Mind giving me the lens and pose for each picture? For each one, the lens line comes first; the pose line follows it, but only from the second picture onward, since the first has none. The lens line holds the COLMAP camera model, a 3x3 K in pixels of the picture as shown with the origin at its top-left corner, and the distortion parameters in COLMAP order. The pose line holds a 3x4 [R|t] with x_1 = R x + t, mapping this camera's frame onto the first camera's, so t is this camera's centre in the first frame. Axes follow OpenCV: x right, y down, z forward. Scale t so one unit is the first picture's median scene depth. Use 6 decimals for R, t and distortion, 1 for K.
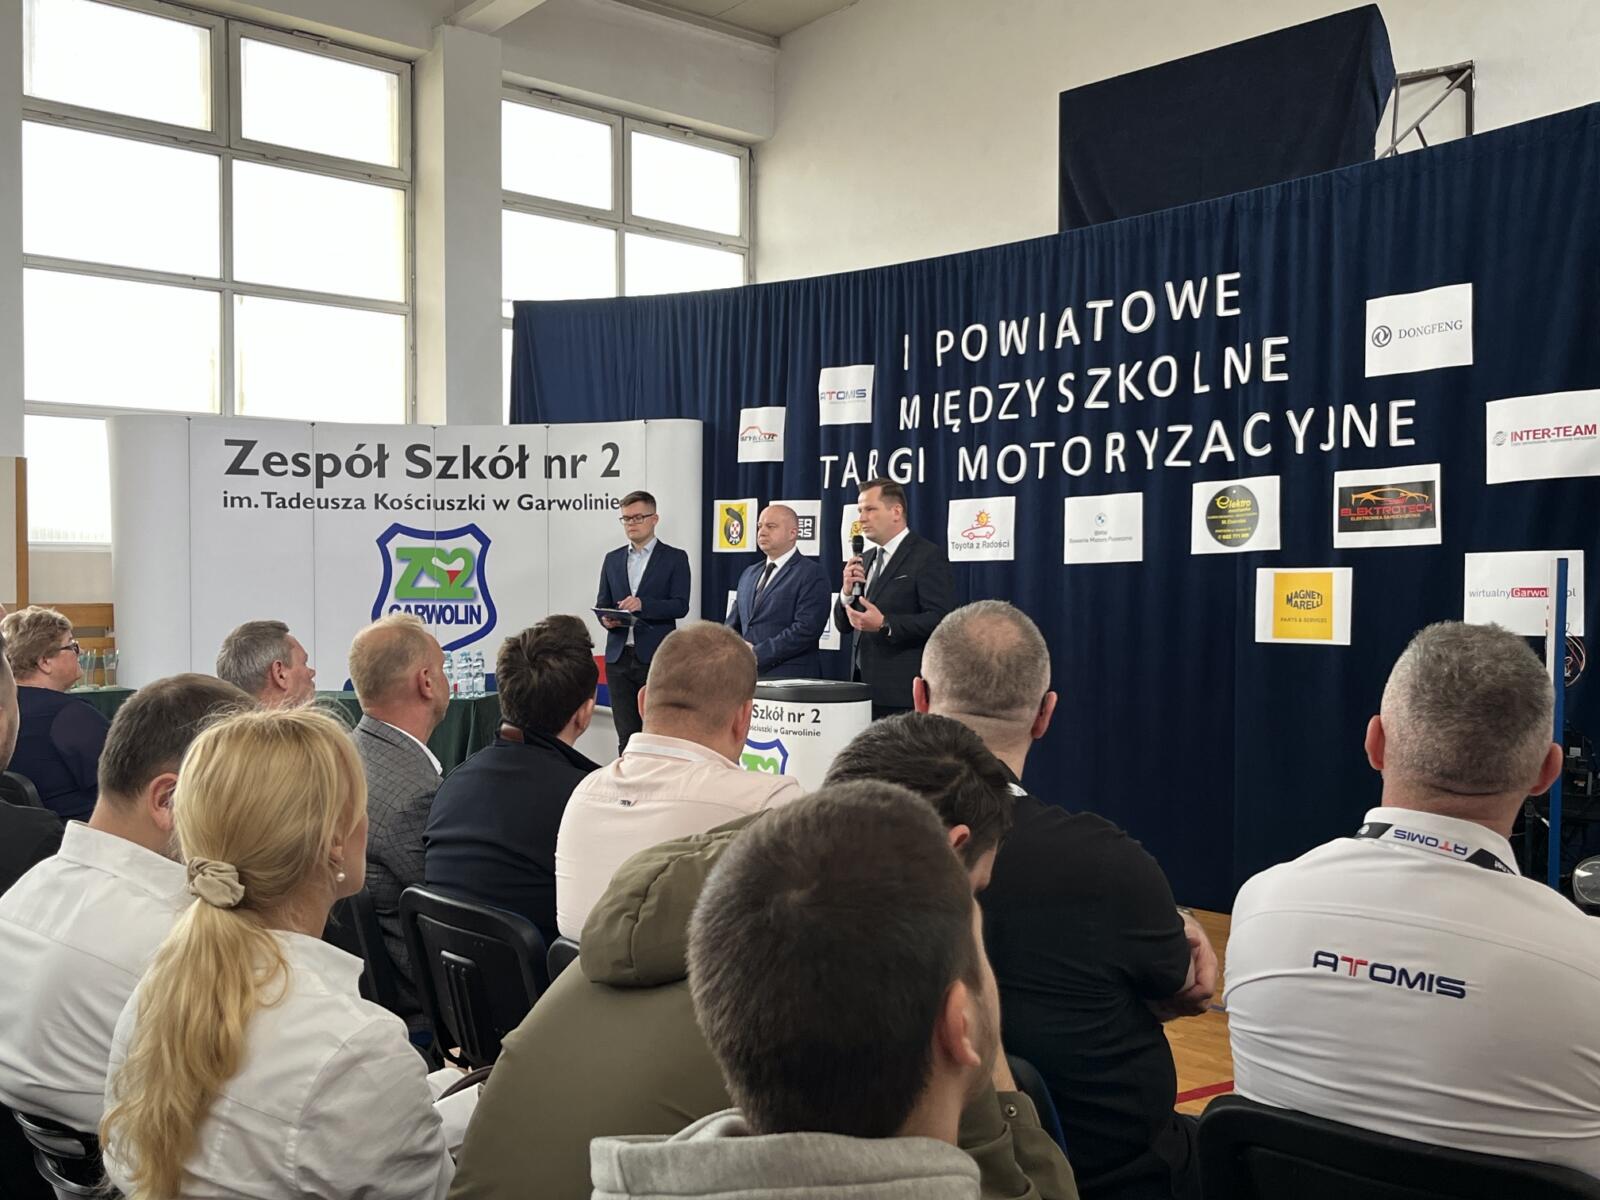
lens RADIAL K [[1560.9, 0, 822.4], [0, 1560.9, 609.9], [0, 0, 1]] dist [0.112614, -0.316622]
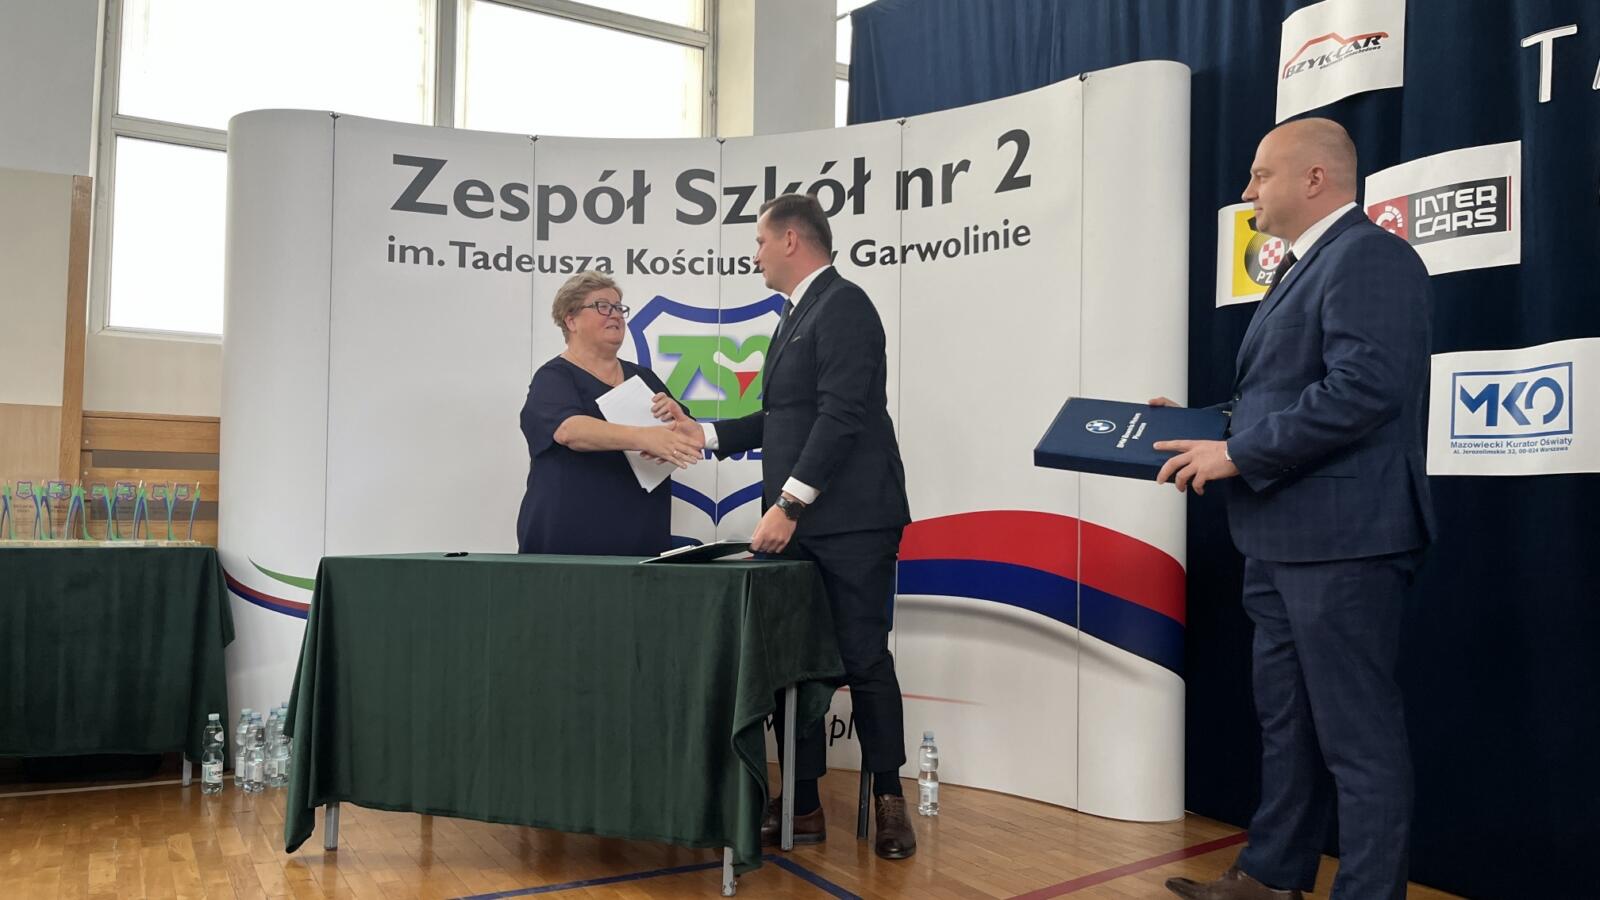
lens RADIAL K [[1218.1, 0, 806.5], [0, 1218.1, 459.7], [0, 0, 1]] dist [0.068720, -0.107697]
pose [[0.972622, -0.000997, -0.232390, -0.130901], [-0.015847, 0.997379, -0.070603, 0.053365], [0.231851, 0.072352, 0.970057, 0.700310]]
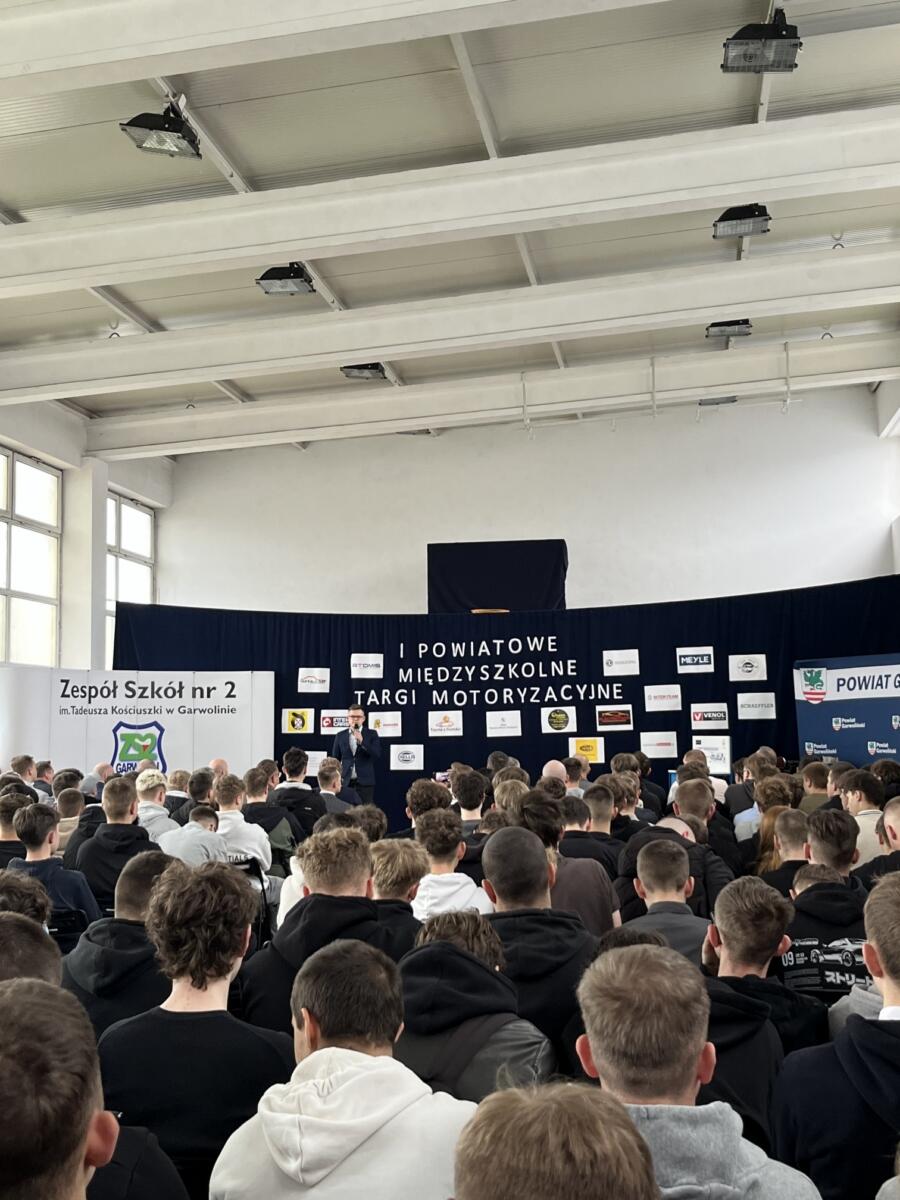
lens RADIAL K [[1344.2, 0, 450.0], [0, 1344.2, 600.0], [0, 0, 1]] dist [0.153196, -0.013146]
pose [[0.795523, 0.047232, 0.604079, -1.235695], [0.027733, 0.993074, -0.114169, -0.000758], [-0.605288, 0.107577, 0.788704, -0.760473]]
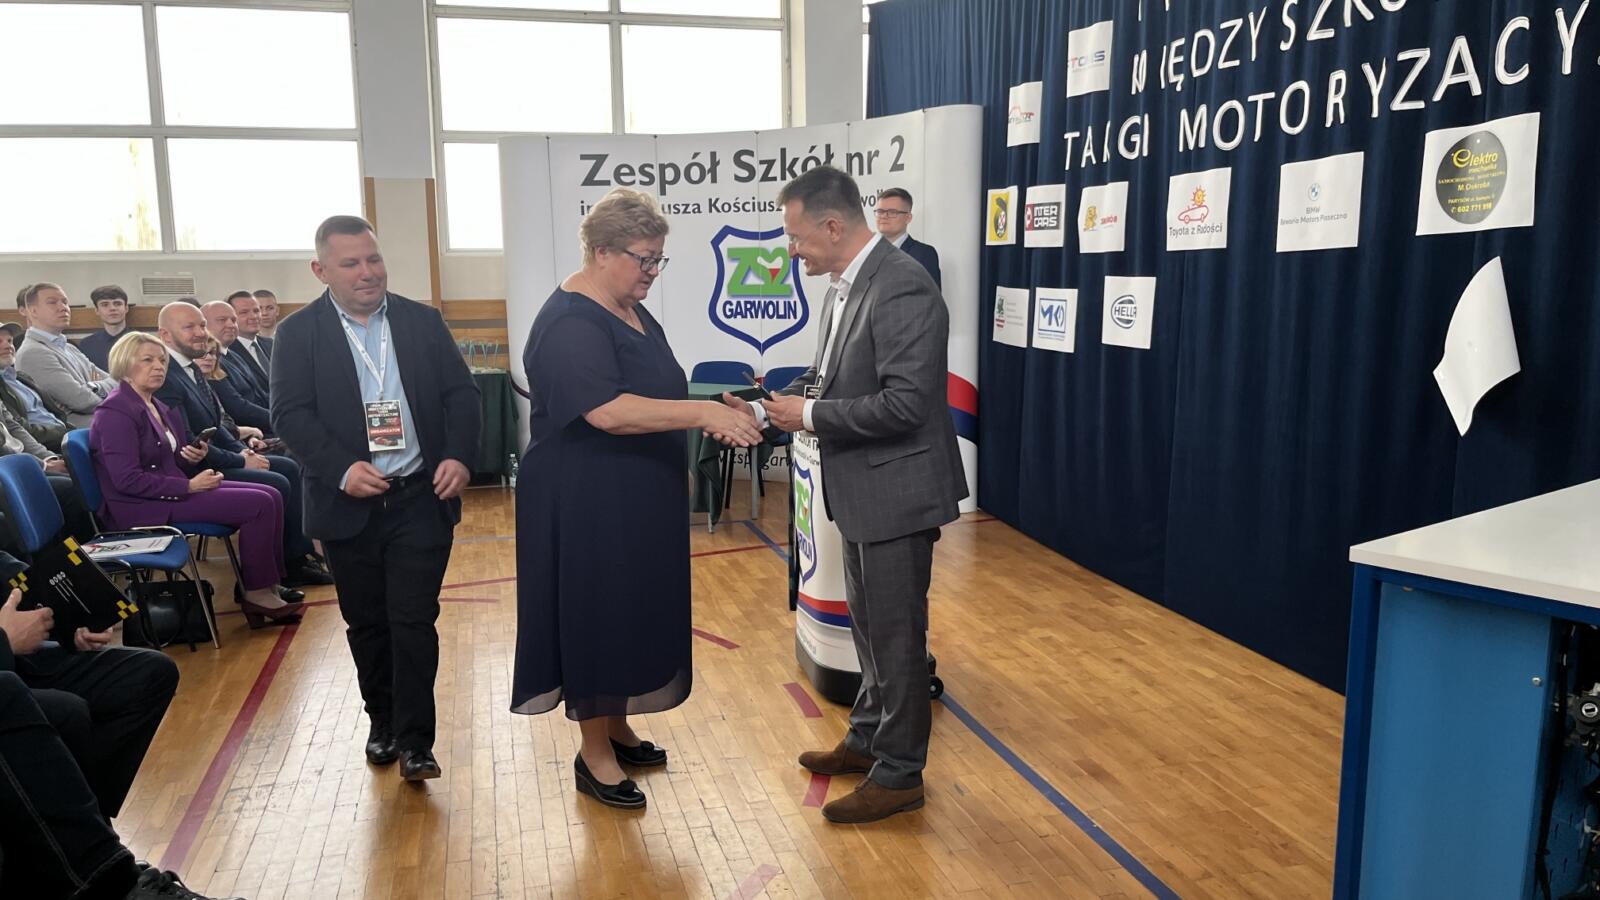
lens RADIAL K [[1220.8, 0, 813.4], [0, 1220.8, 452.2], [0, 0, 1]] dist [0.063220, -0.092052]
pose [[0.889104, 0.054730, -0.454422, 0.224076], [0.004556, 0.991718, 0.128357, -0.009852], [0.457683, -0.116193, 0.881490, 0.331220]]
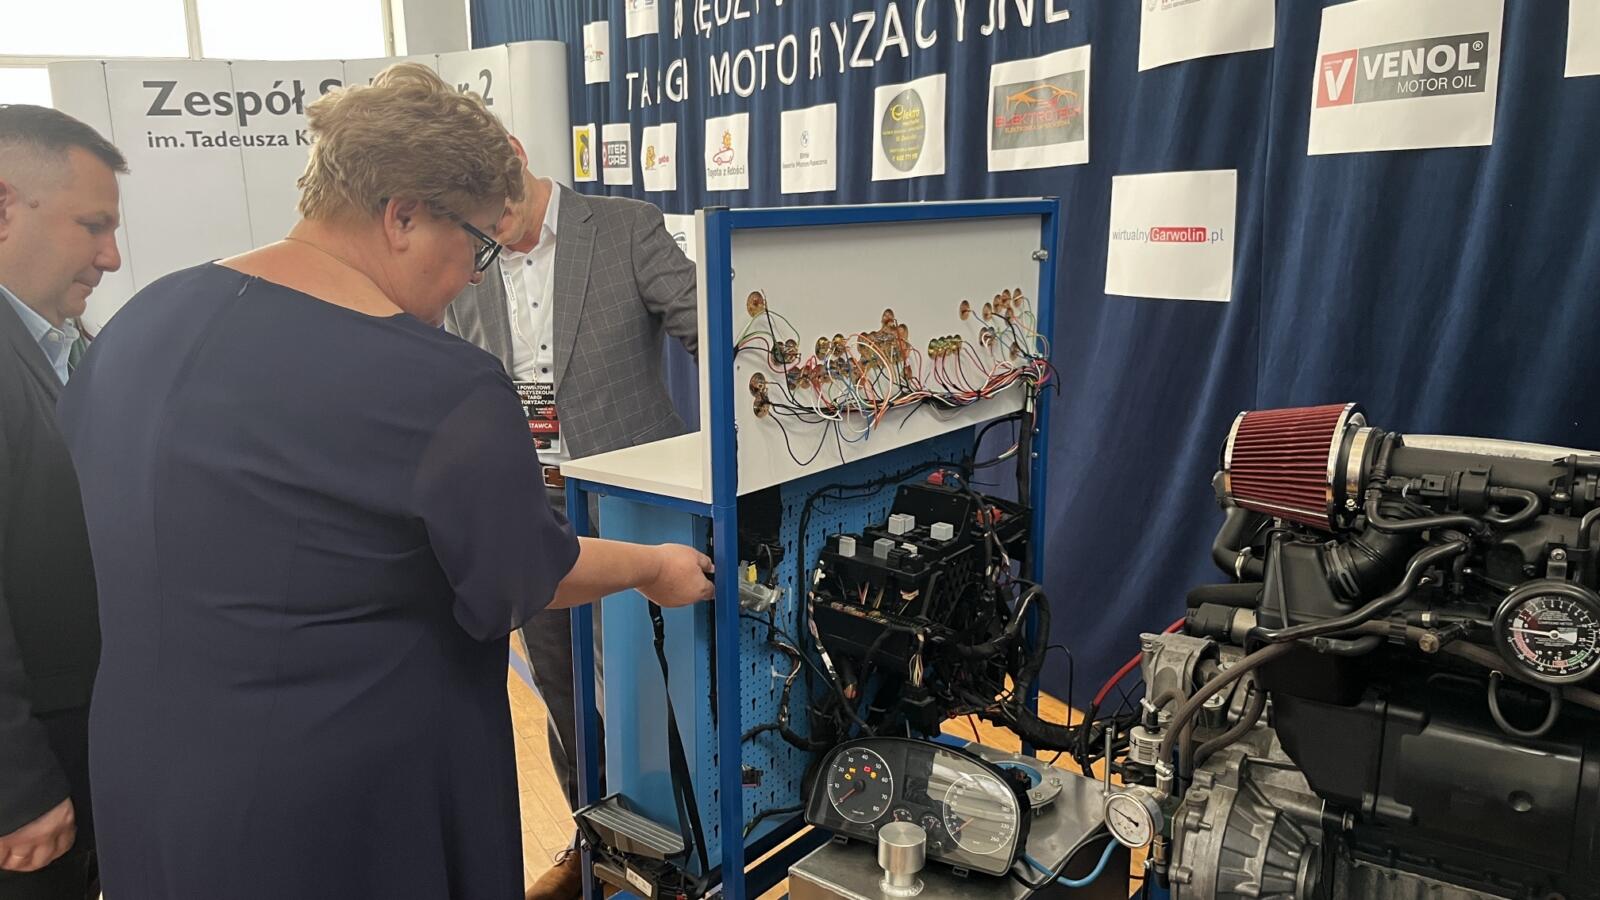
lens RADIAL K [[1220.8, 0, 833.2], [0, 1220.8, 454.0], [0, 0, 1]] dist [0.008990, 0.002529]
pose [[0.973623, 0.030712, -0.226086, 0.321322], [0.012966, 0.981850, 0.189214, -0.014961], [0.227794, -0.187154, 0.955554, 0.333947]]
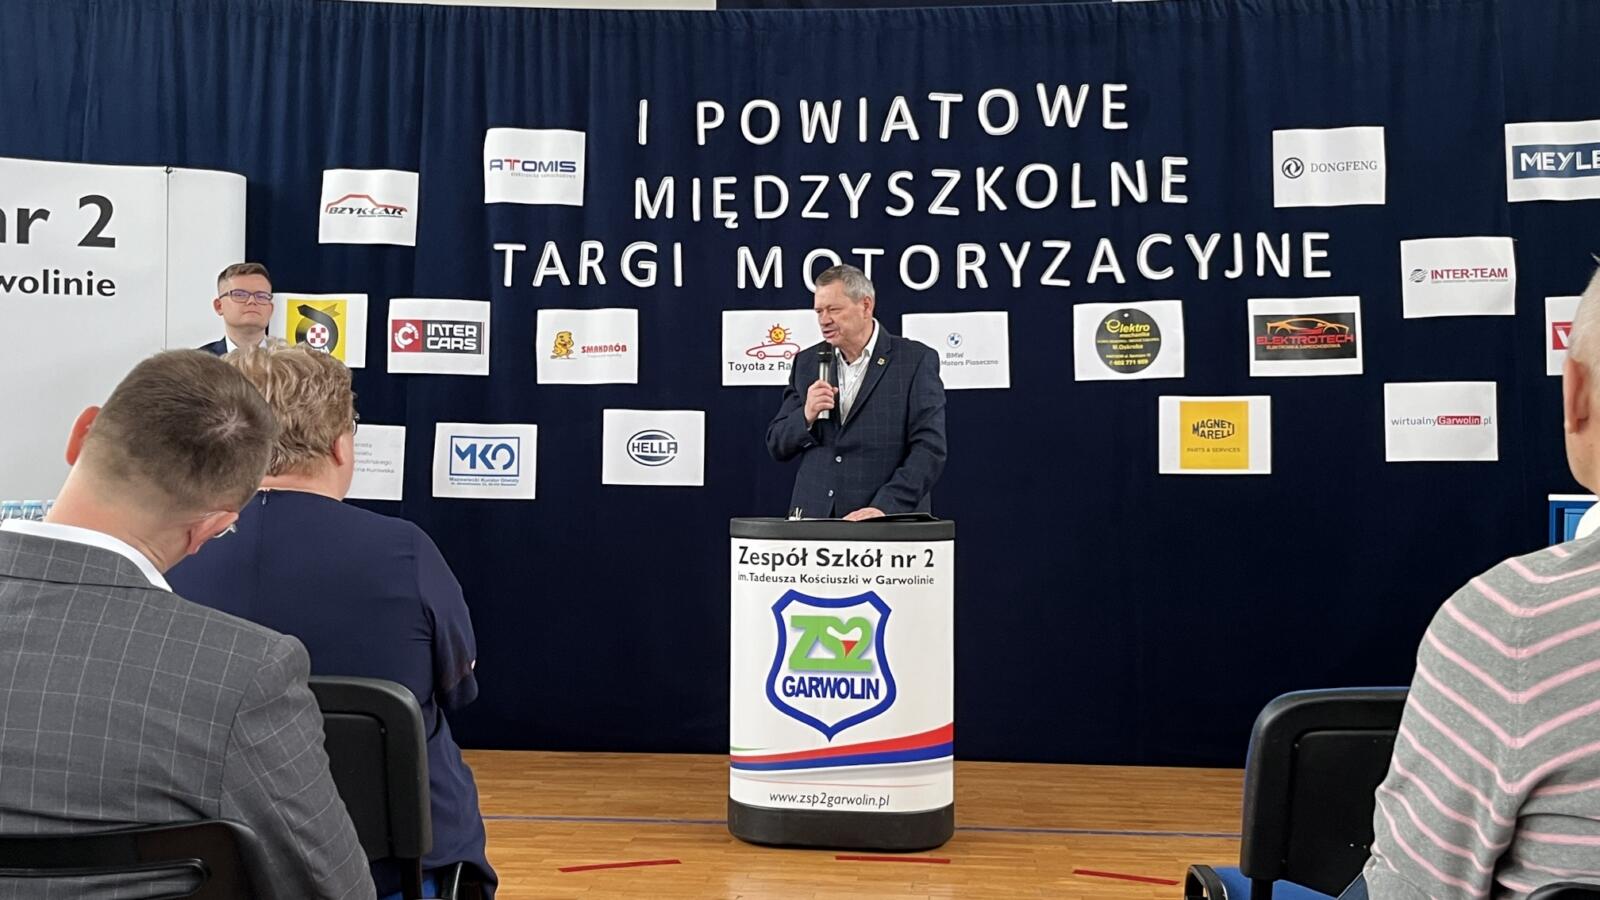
lens RADIAL K [[1652.3, 0, 806.2], [0, 1652.3, 469.8], [0, 0, 1]] dist [0.115895, -0.288216]
pose [[0.738514, 0.008250, 0.674188, -0.481650], [0.007105, 0.999774, -0.020018, 0.031565], [-0.674201, 0.019573, 0.738289, 0.344602]]
